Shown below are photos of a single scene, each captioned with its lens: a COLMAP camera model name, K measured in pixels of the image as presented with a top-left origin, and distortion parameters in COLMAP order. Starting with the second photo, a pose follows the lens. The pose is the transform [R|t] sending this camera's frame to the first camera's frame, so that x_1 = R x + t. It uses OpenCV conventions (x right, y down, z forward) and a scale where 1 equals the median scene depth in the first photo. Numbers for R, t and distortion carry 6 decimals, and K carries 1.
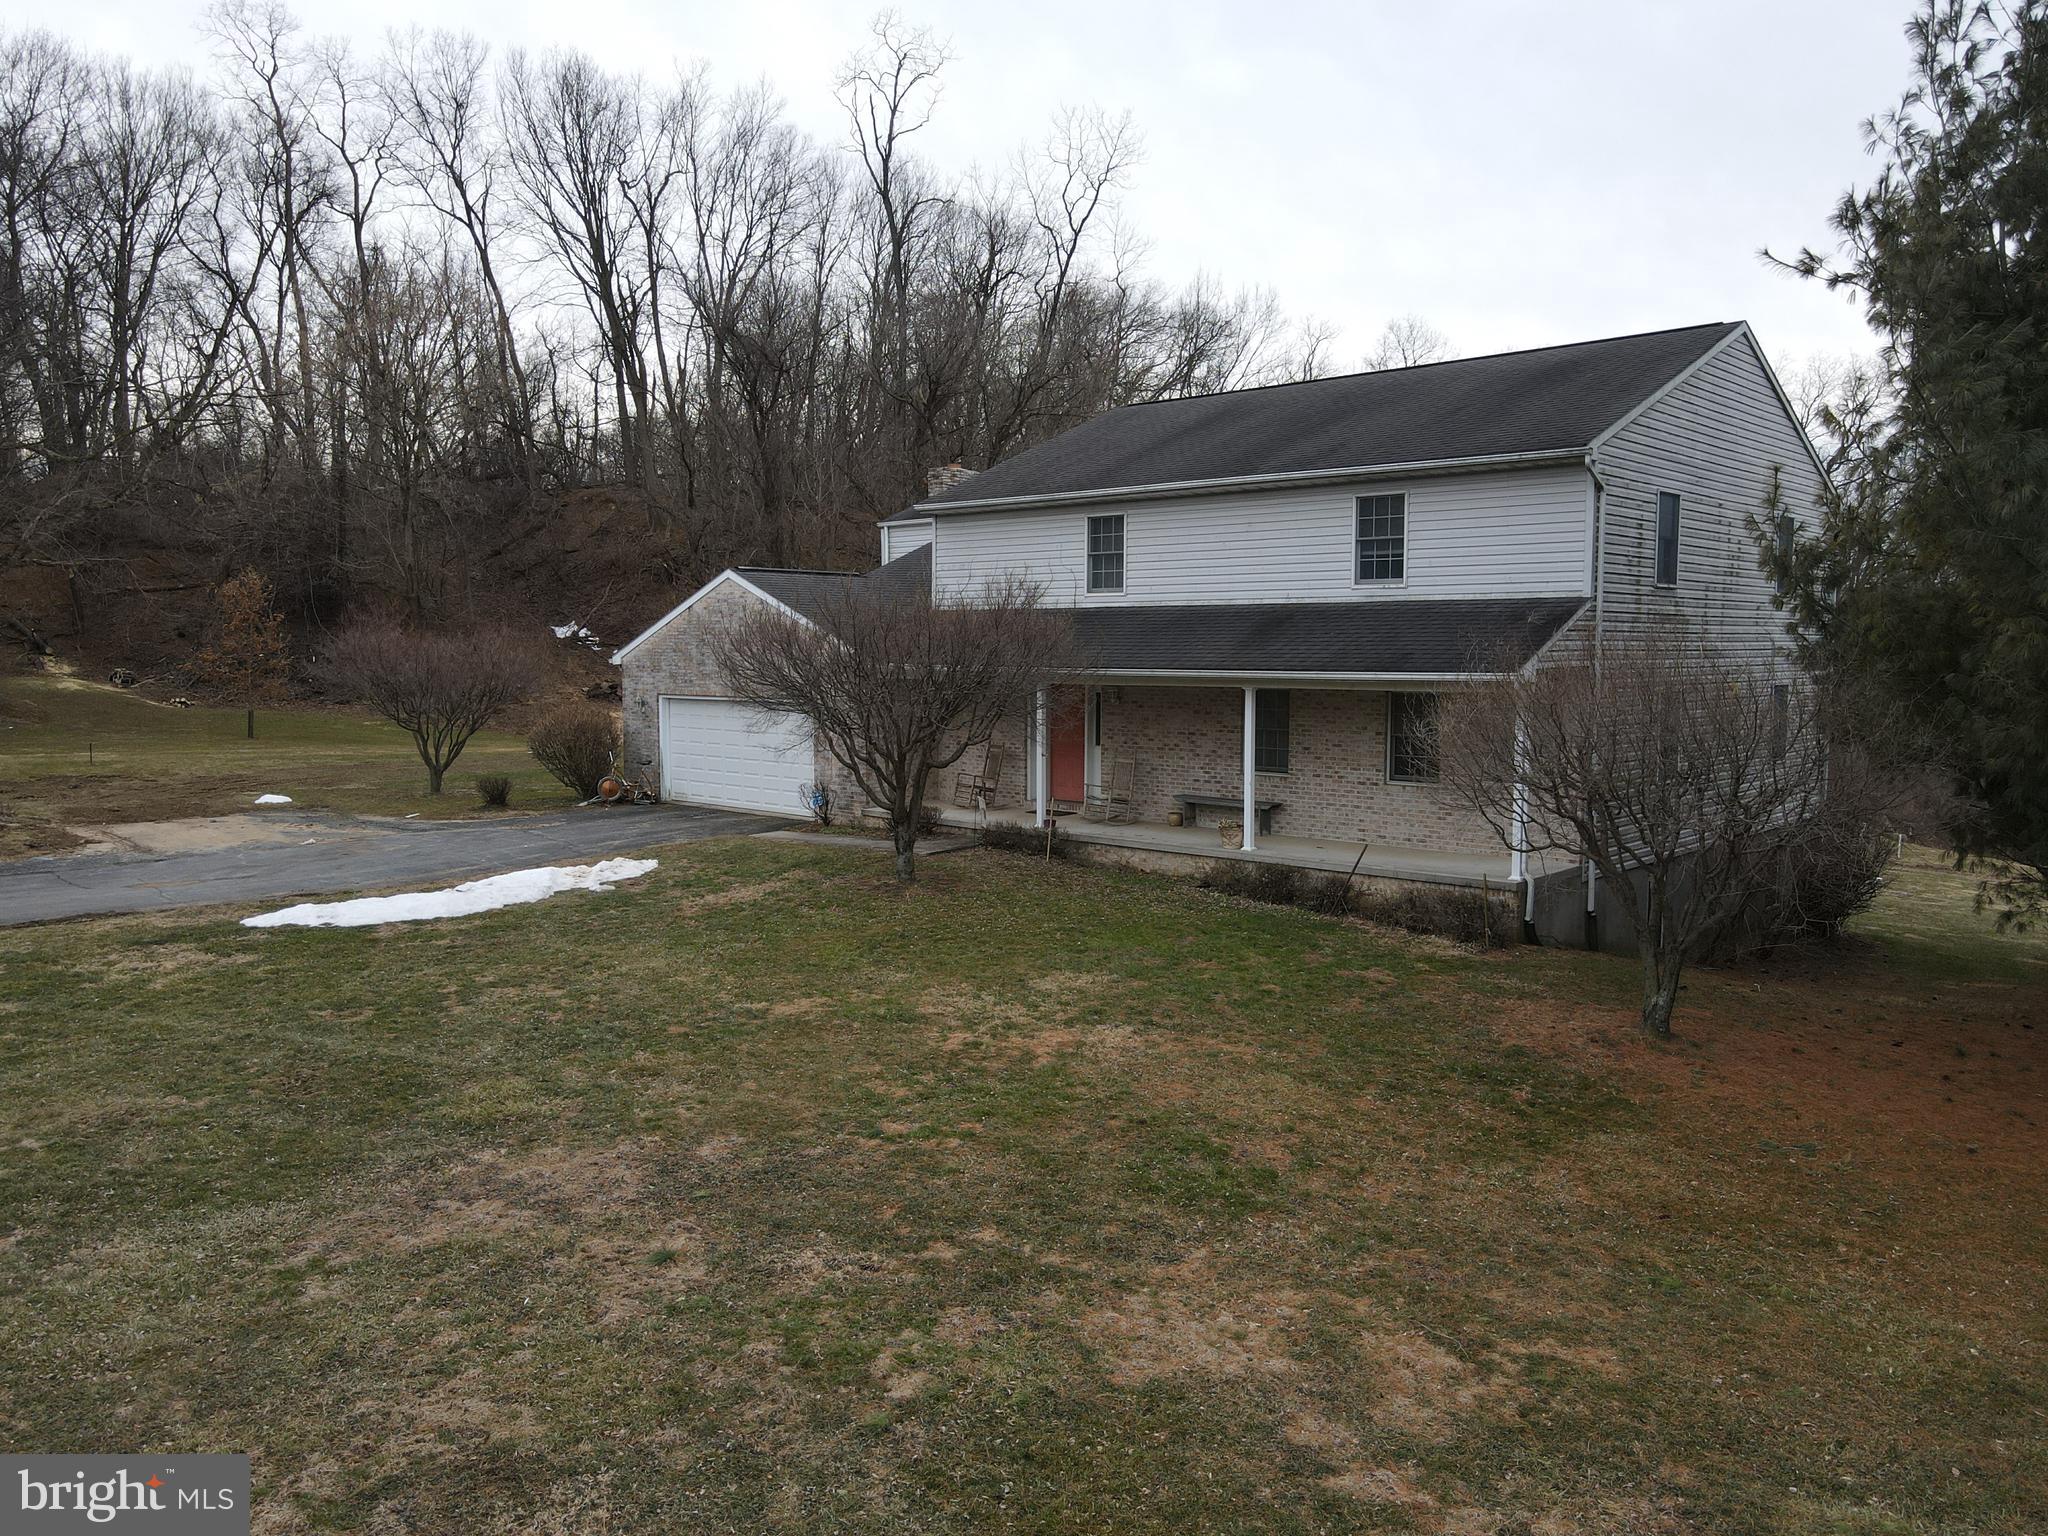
lens RADIAL K [[1503.4, 0, 1016.4], [0, 1503.4, 769.6], [0, 0, 1]] dist [-0.010680, 0.044243]
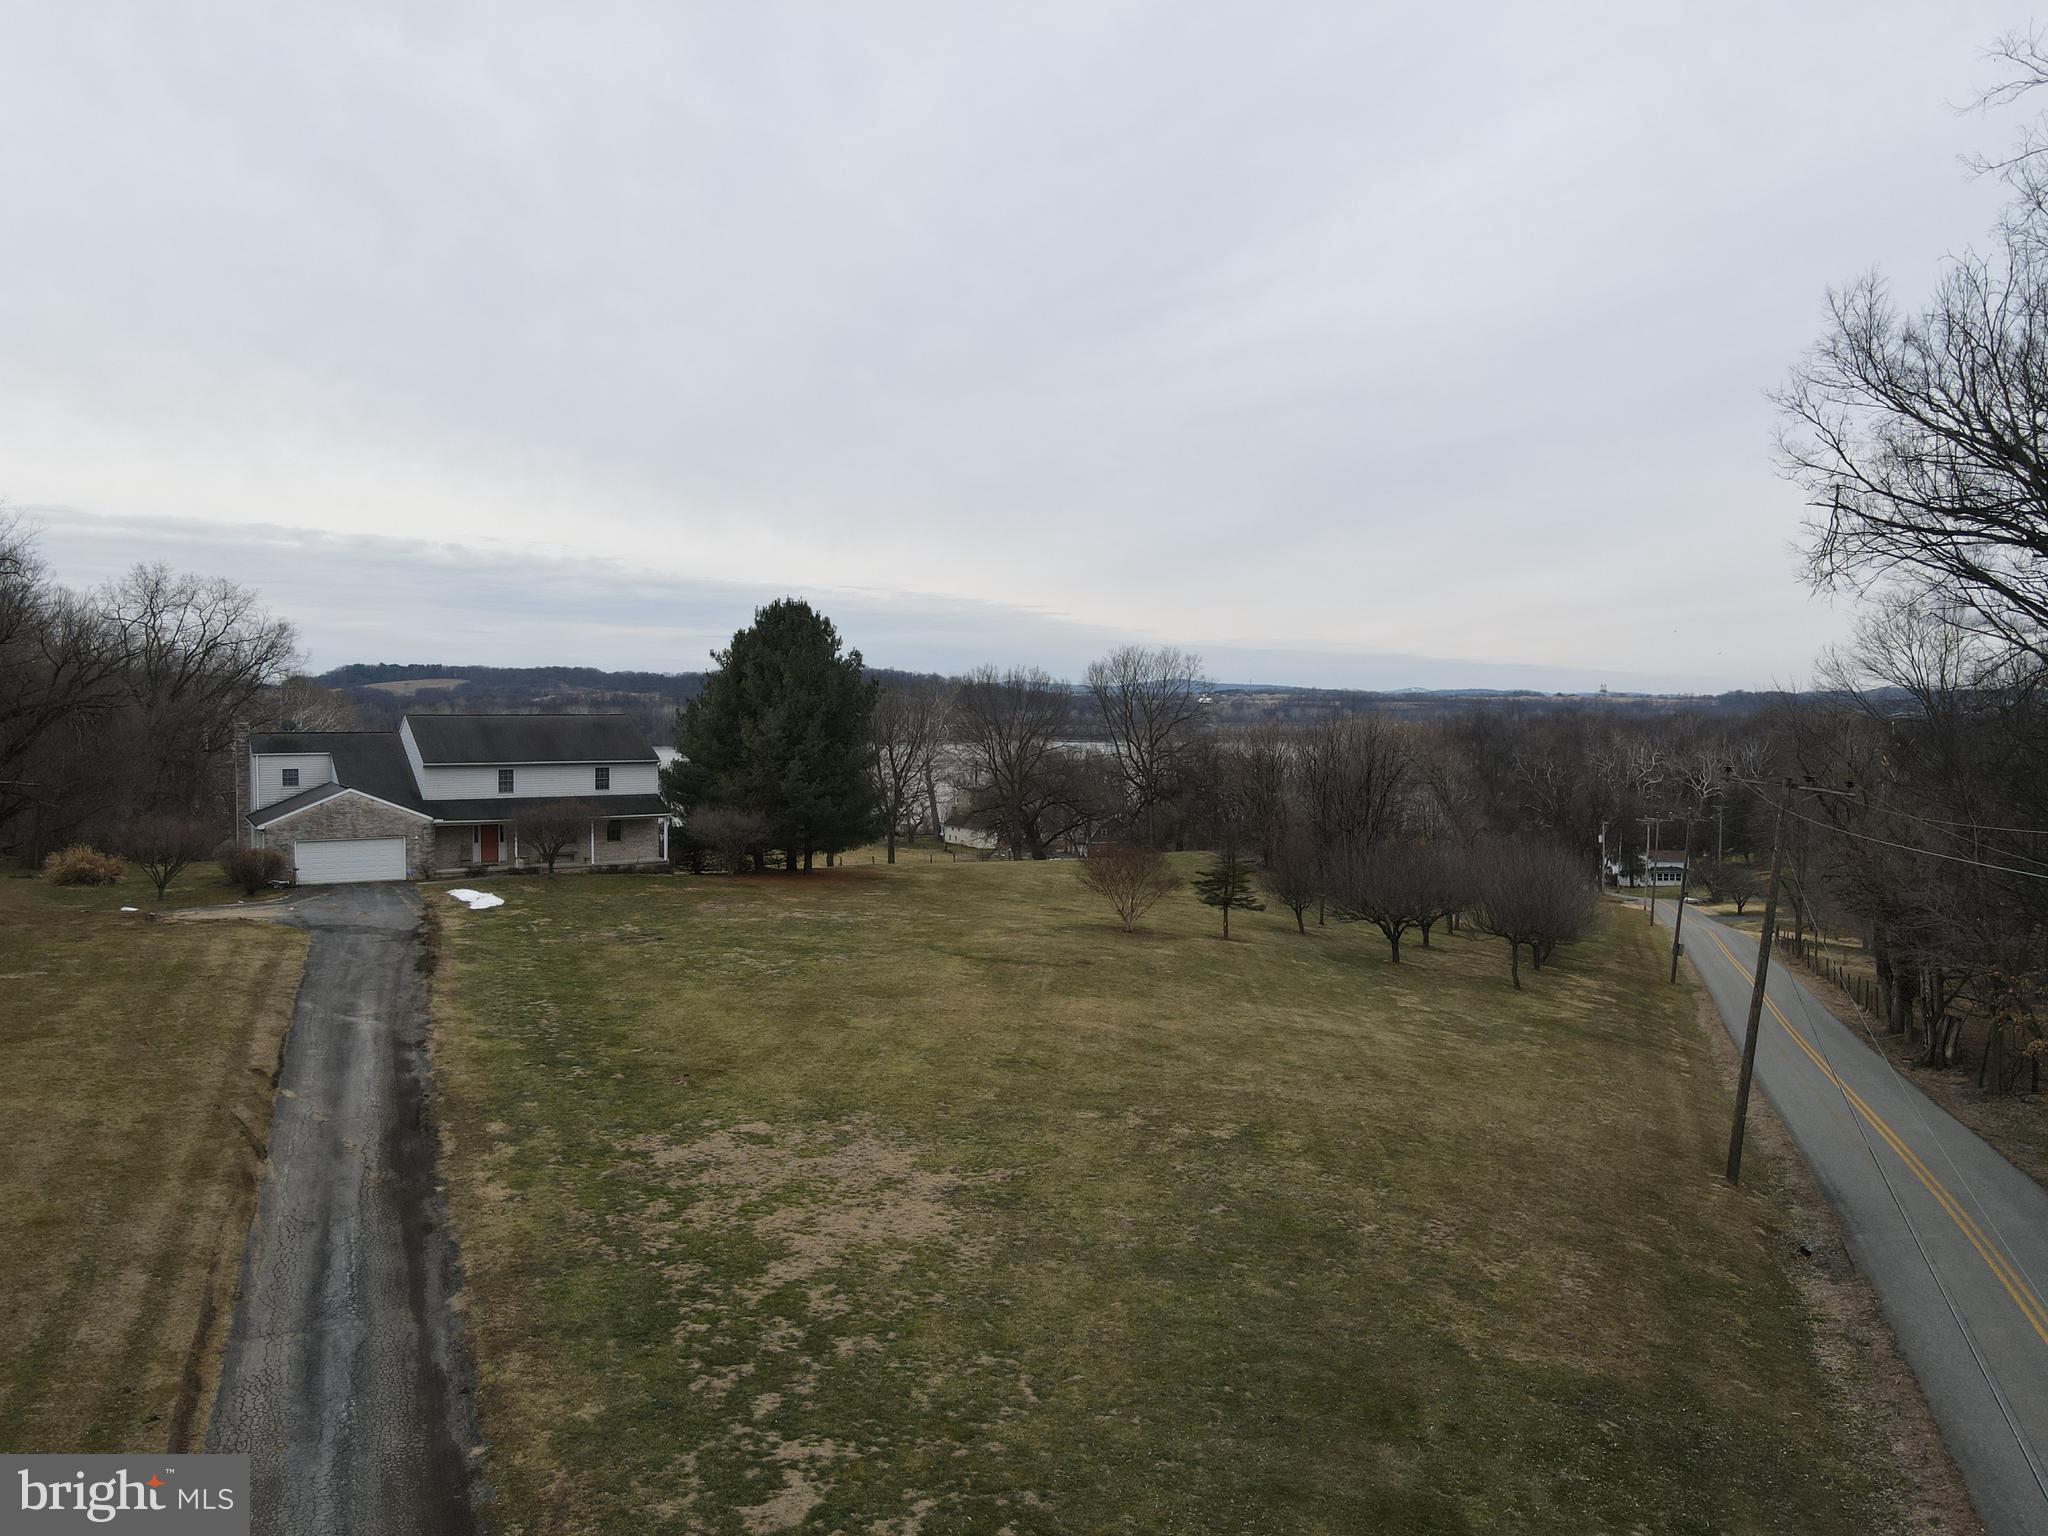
lens RADIAL K [[1503.4, 0, 1016.4], [0, 1503.4, 769.6], [0, 0, 1]] dist [-0.010680, 0.044243]
pose [[0.291714, -0.042357, 0.955567, -2.535911], [0.076442, 0.996856, 0.020851, -0.144686], [-0.953446, 0.066963, 0.294035, -0.920132]]
